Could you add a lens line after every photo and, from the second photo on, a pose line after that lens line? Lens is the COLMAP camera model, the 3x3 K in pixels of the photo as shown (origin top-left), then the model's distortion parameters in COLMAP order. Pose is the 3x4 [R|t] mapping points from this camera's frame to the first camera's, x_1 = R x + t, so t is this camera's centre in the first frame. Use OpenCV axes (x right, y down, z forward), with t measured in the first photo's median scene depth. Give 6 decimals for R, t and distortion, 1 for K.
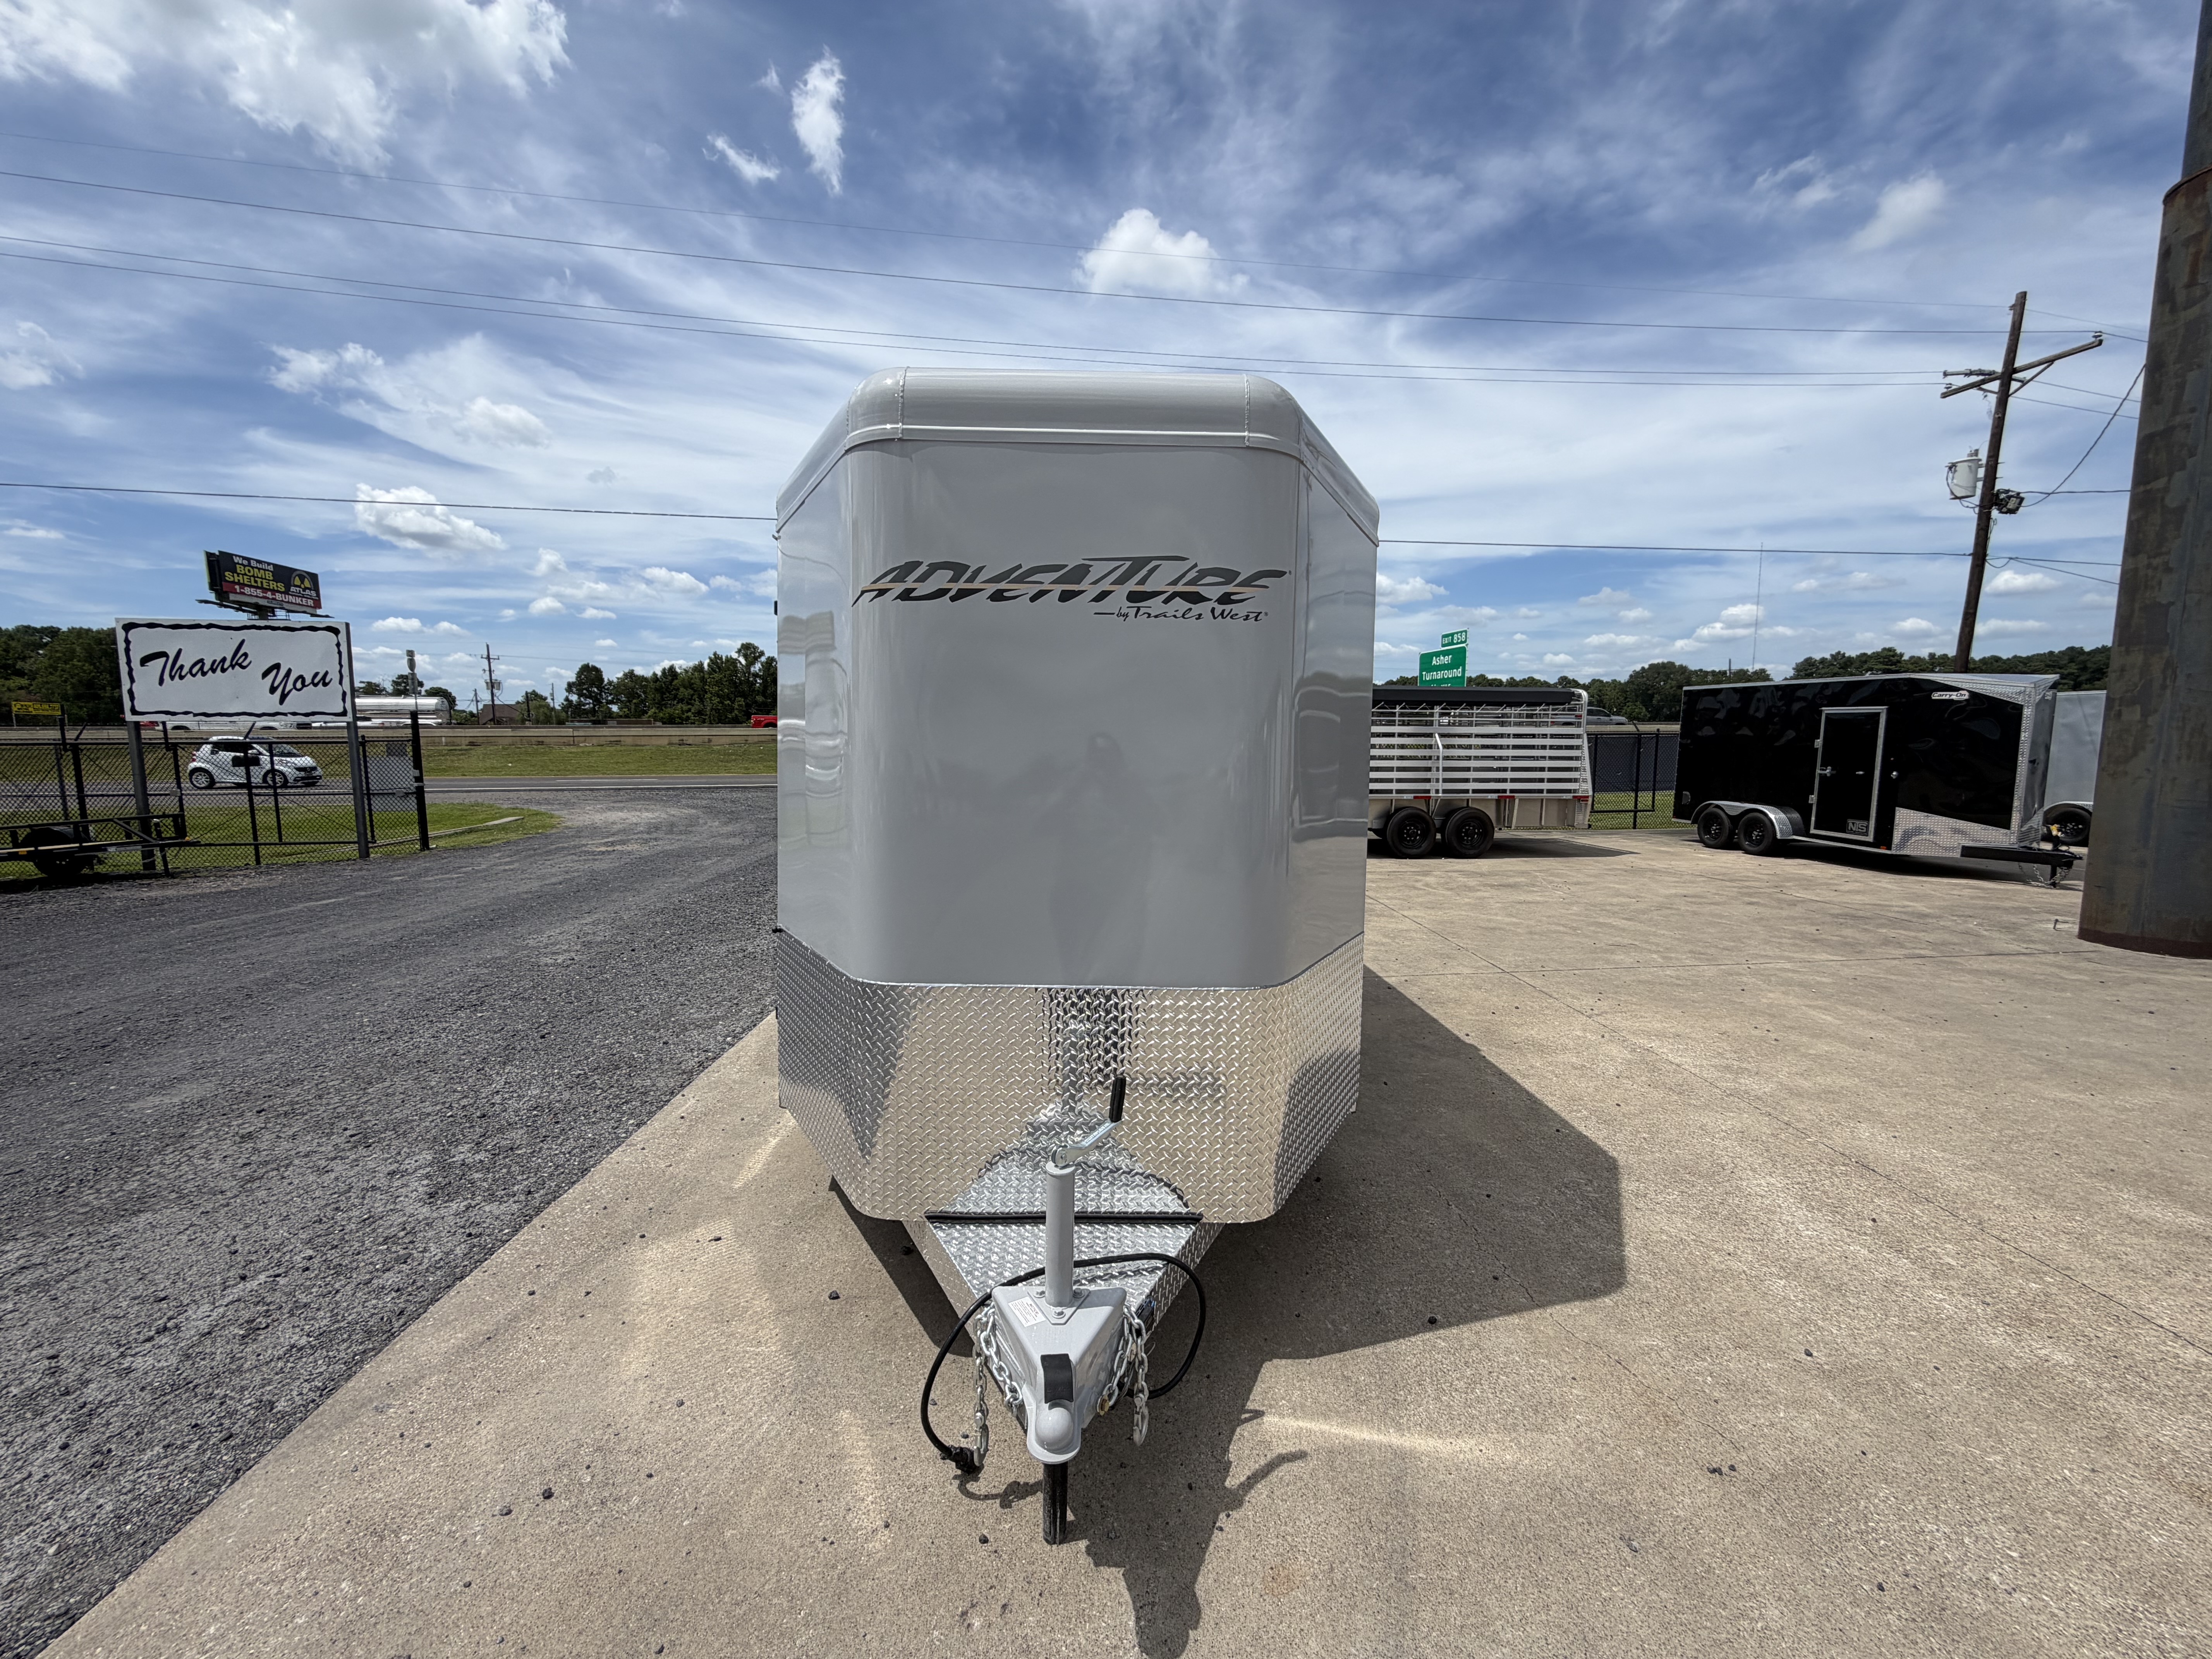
lens RADIAL K [[882.3, 0, 1103.5], [0, 882.3, 830.3], [0, 0, 1]] dist [0.000318, -0.000127]
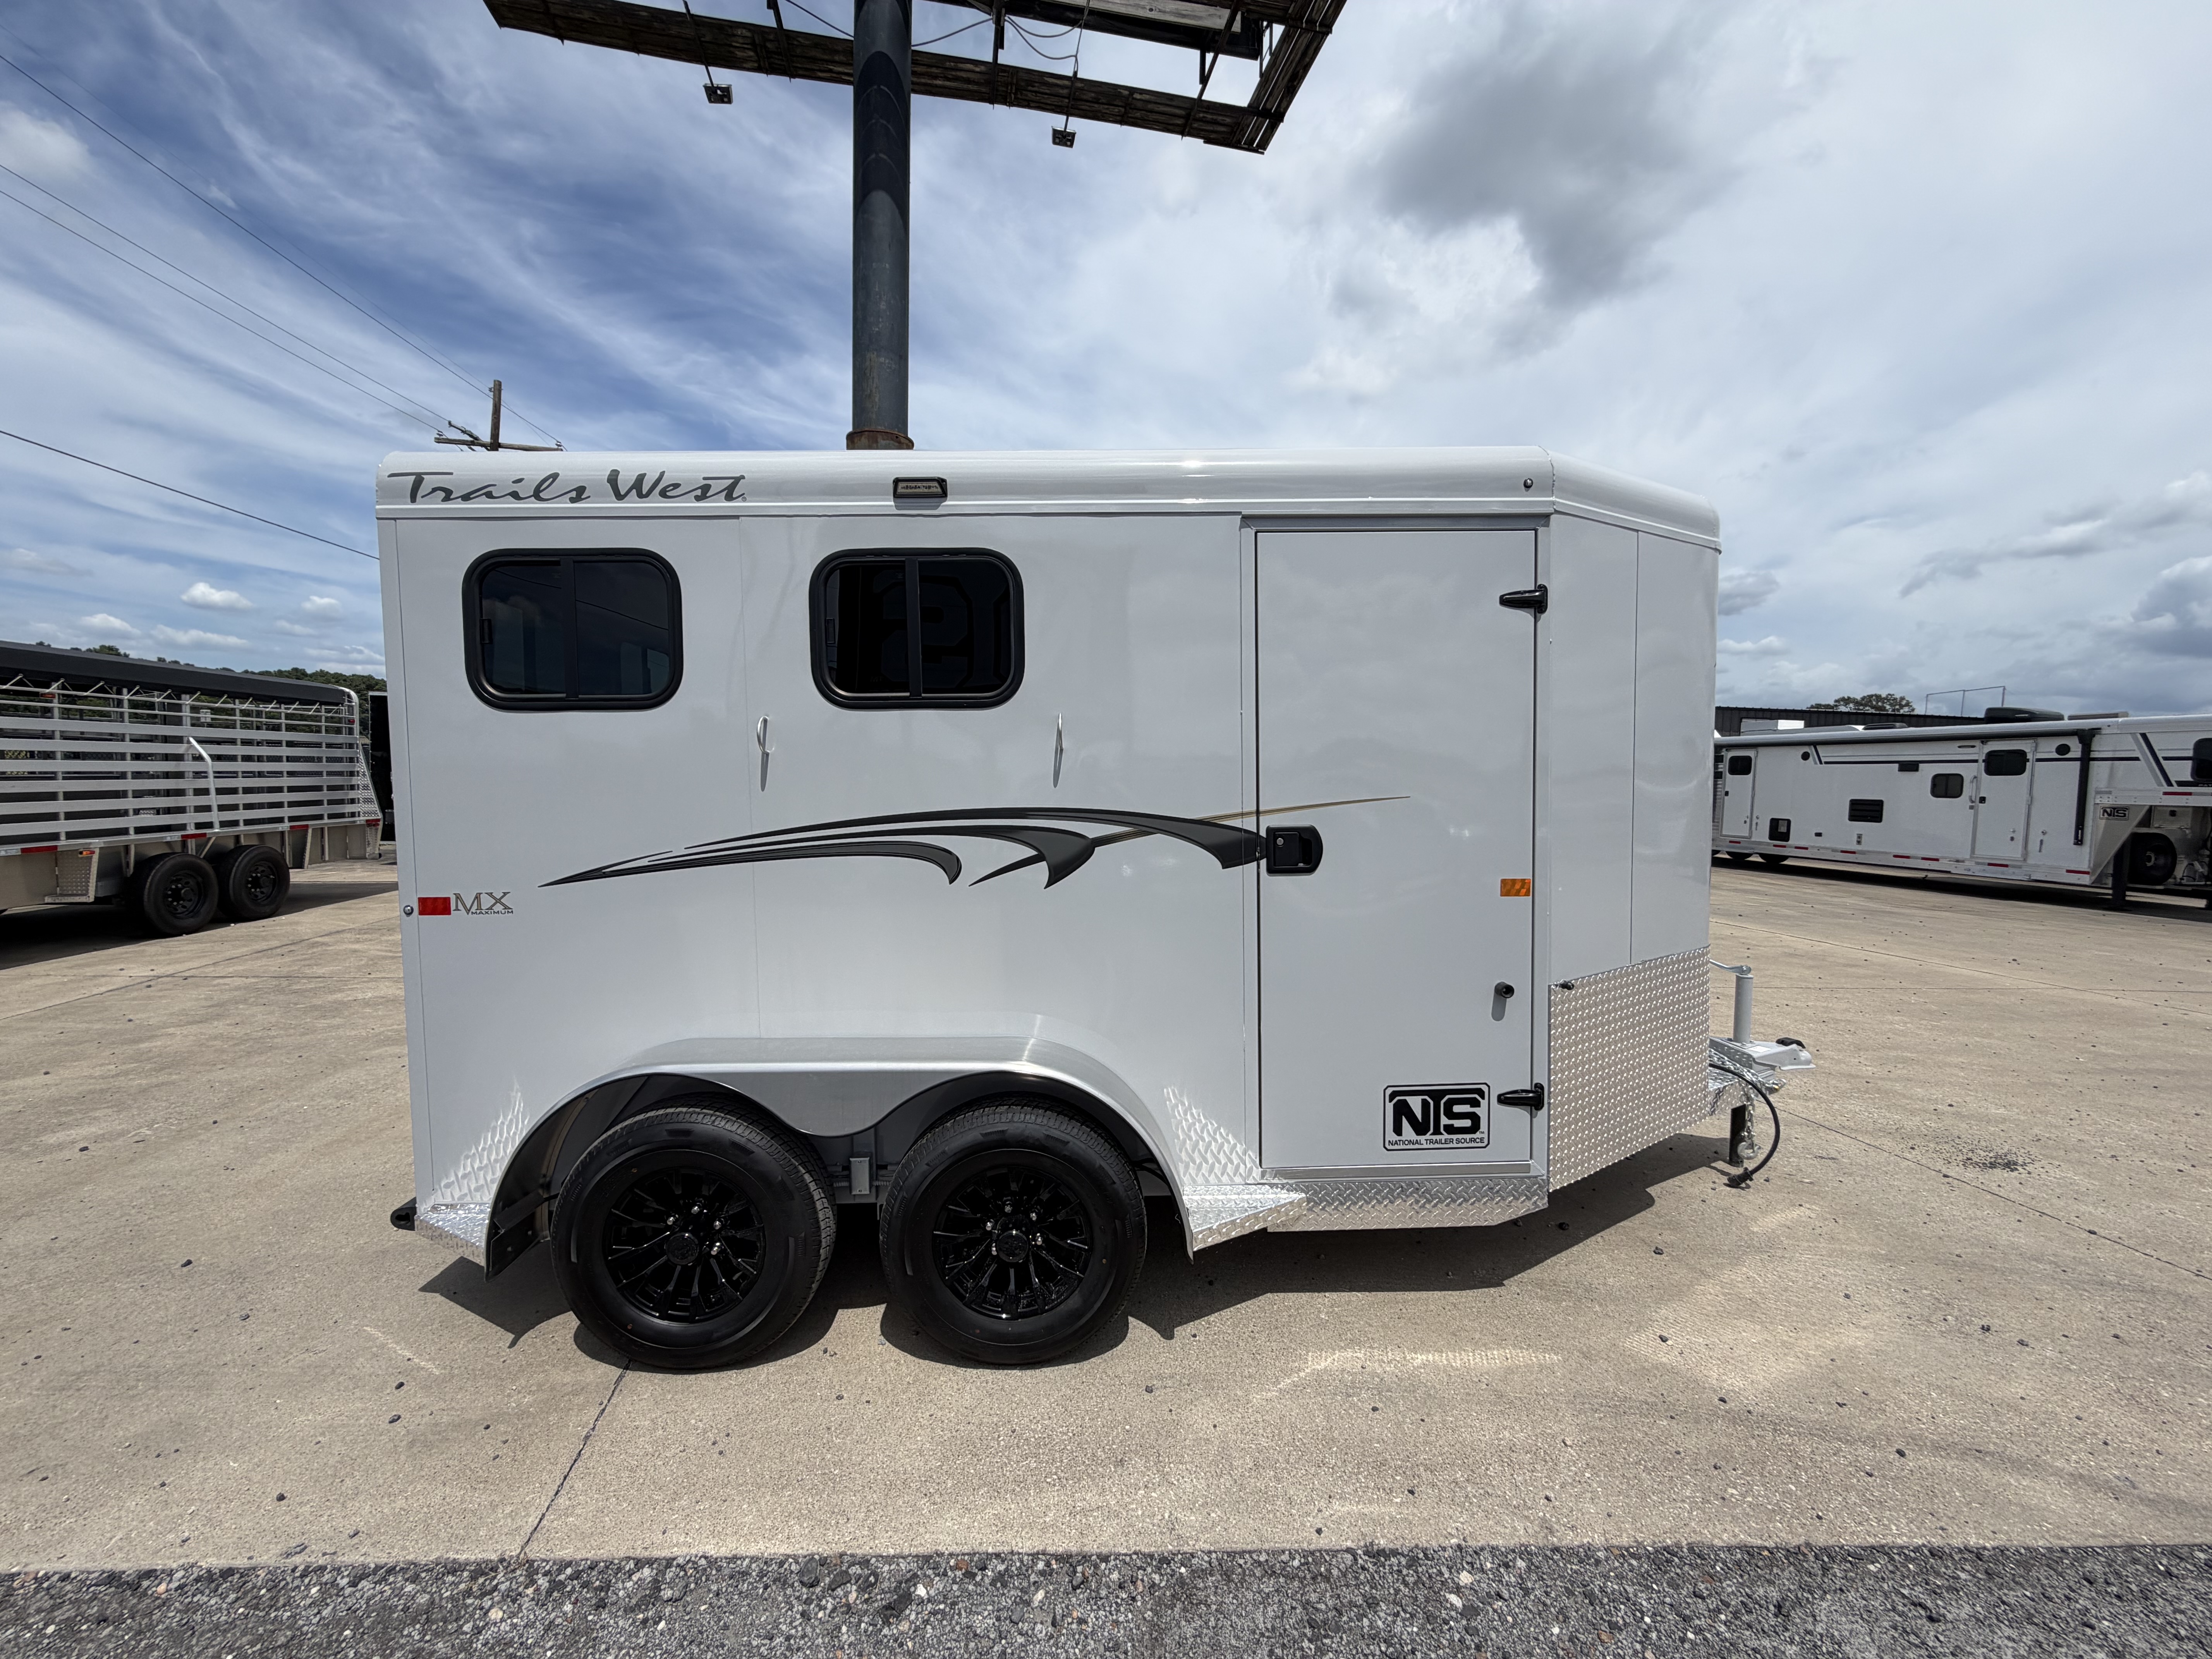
lens RADIAL K [[882.1, 0, 1103.7], [0, 882.1, 828.5], [0, 0, 1]] dist [0.000794, 0.000003]
pose [[-0.010037, -0.070497, 0.997462, -0.316733], [0.085429, 0.993804, 0.071098, -0.035689], [-0.996294, 0.085925, -0.003952, 0.379128]]
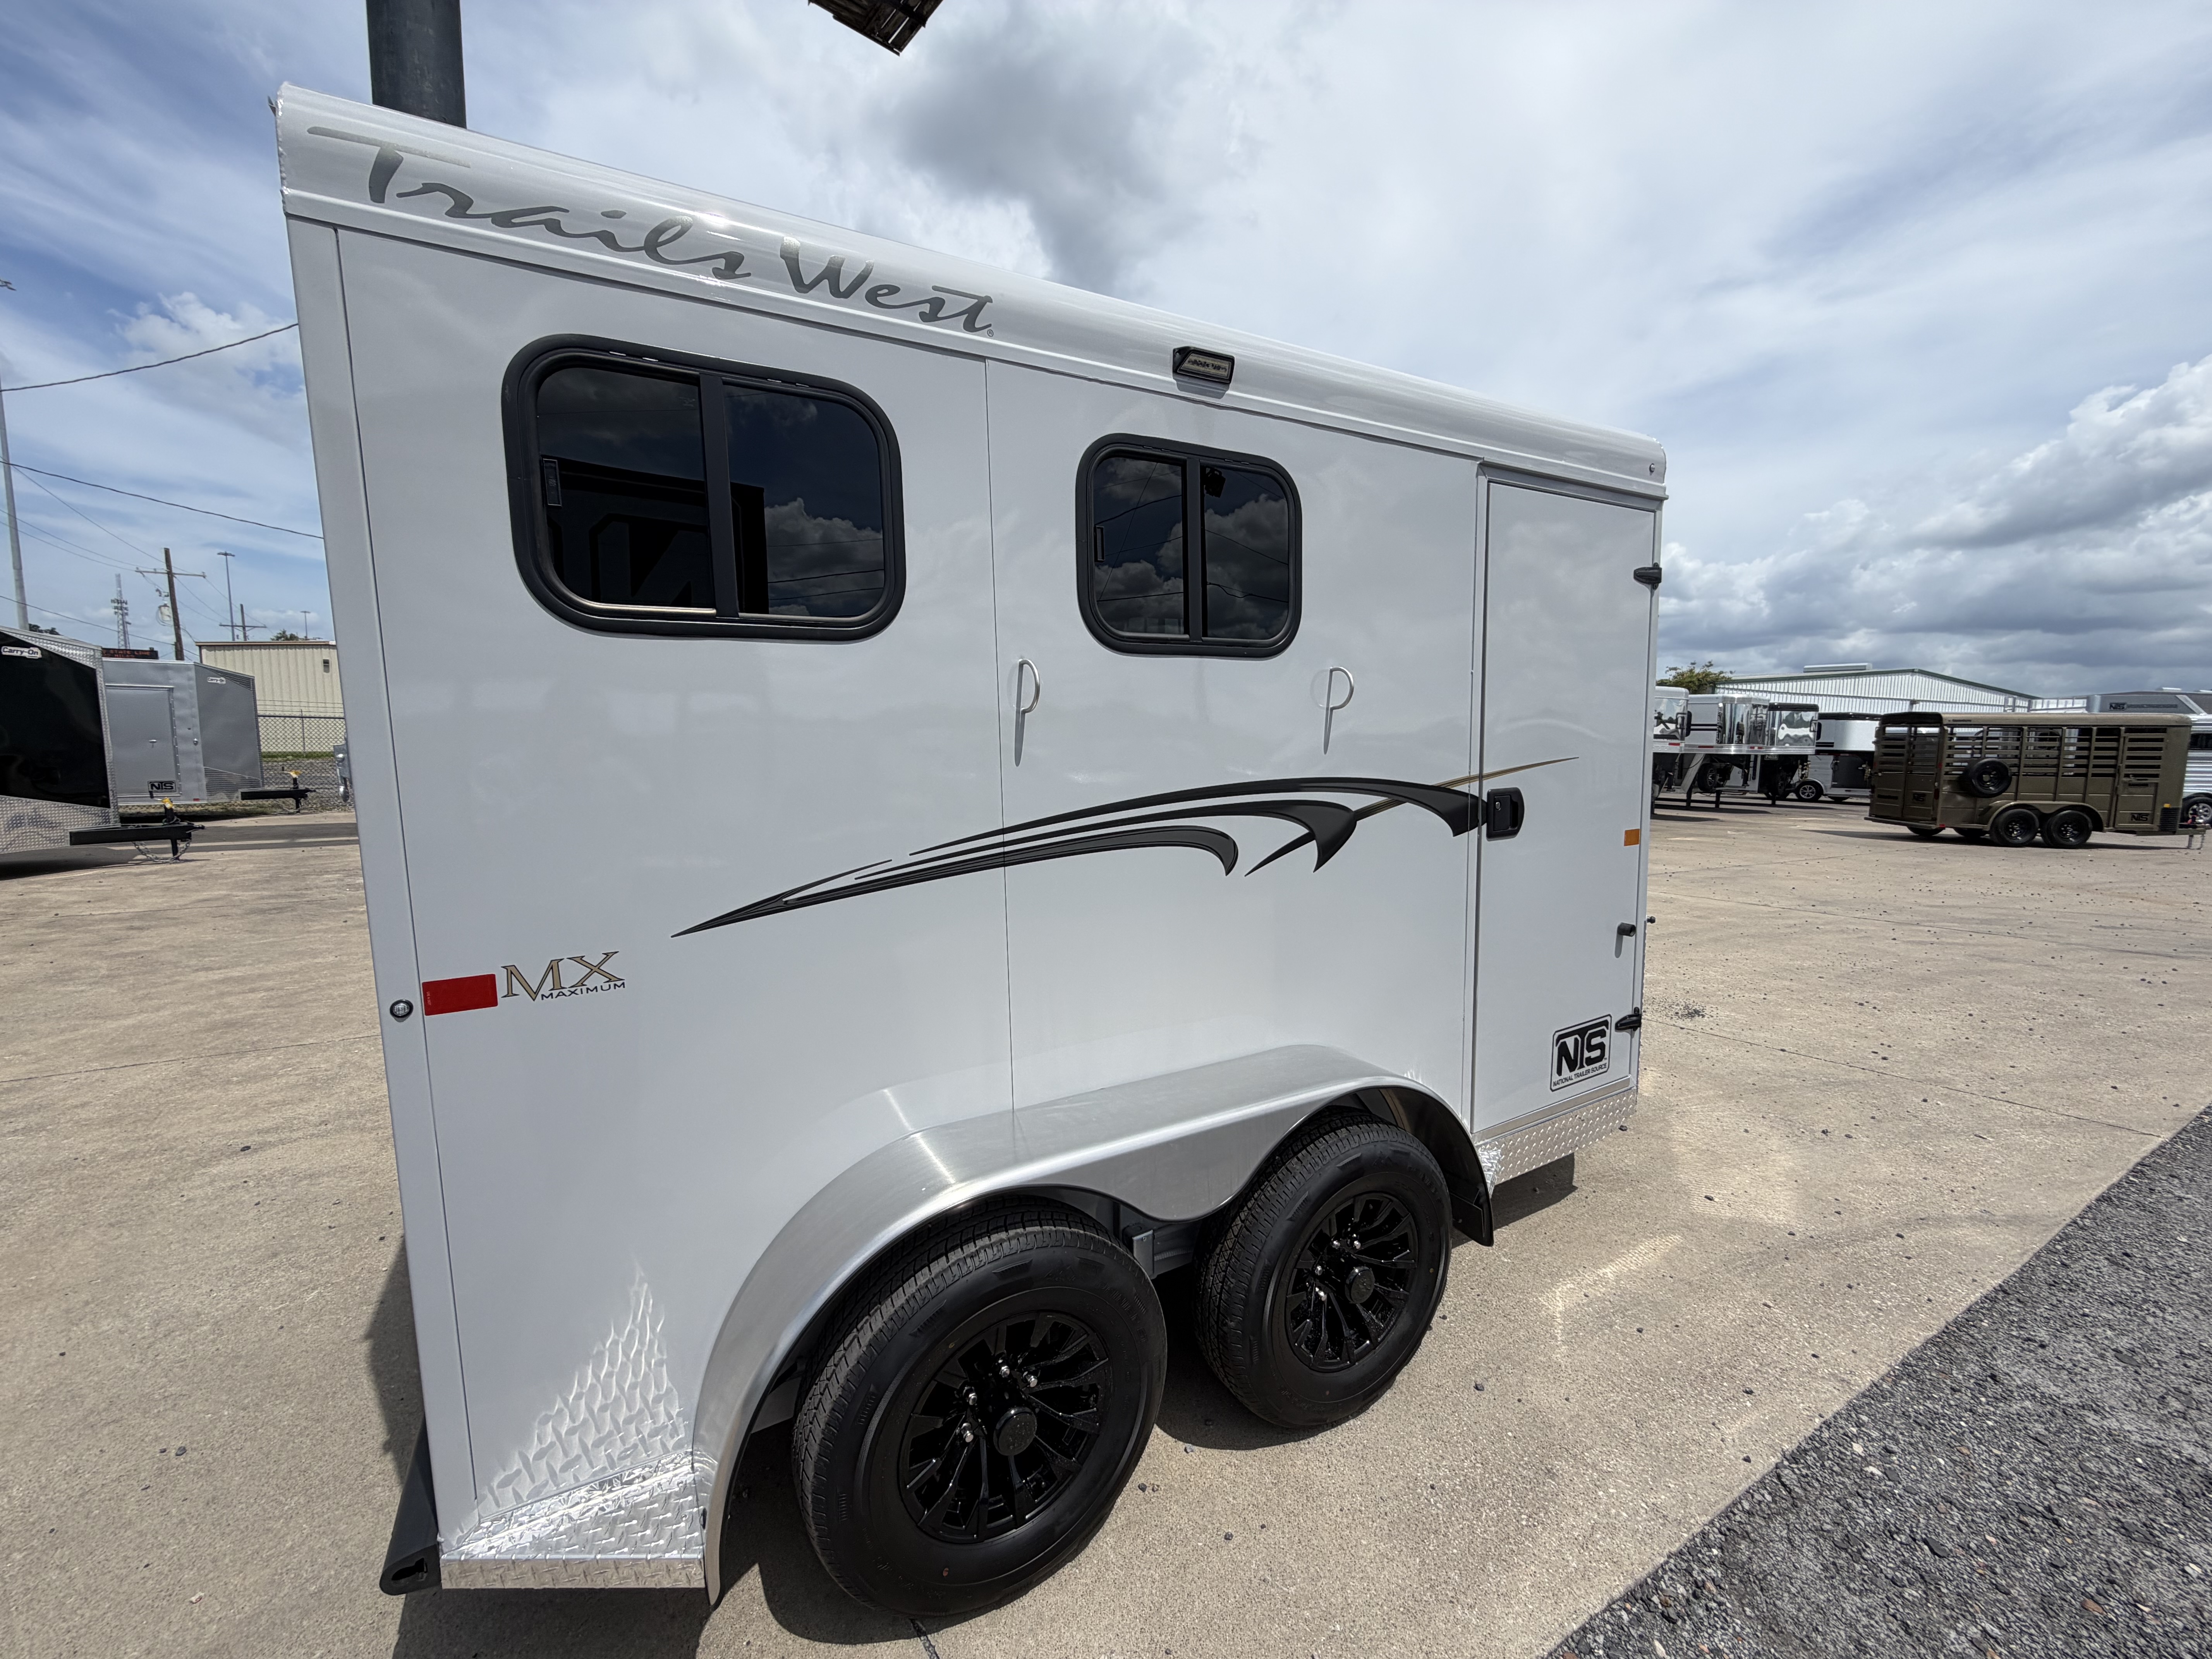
lens RADIAL K [[882.1, 0, 1103.7], [0, 882.1, 828.5], [0, 0, 1]] dist [0.000794, 0.000003]
pose [[-0.483841, -0.106333, 0.868672, -0.240898], [0.073320, 0.984176, 0.161310, -0.049257], [-0.872079, 0.141739, -0.468388, 0.519362]]
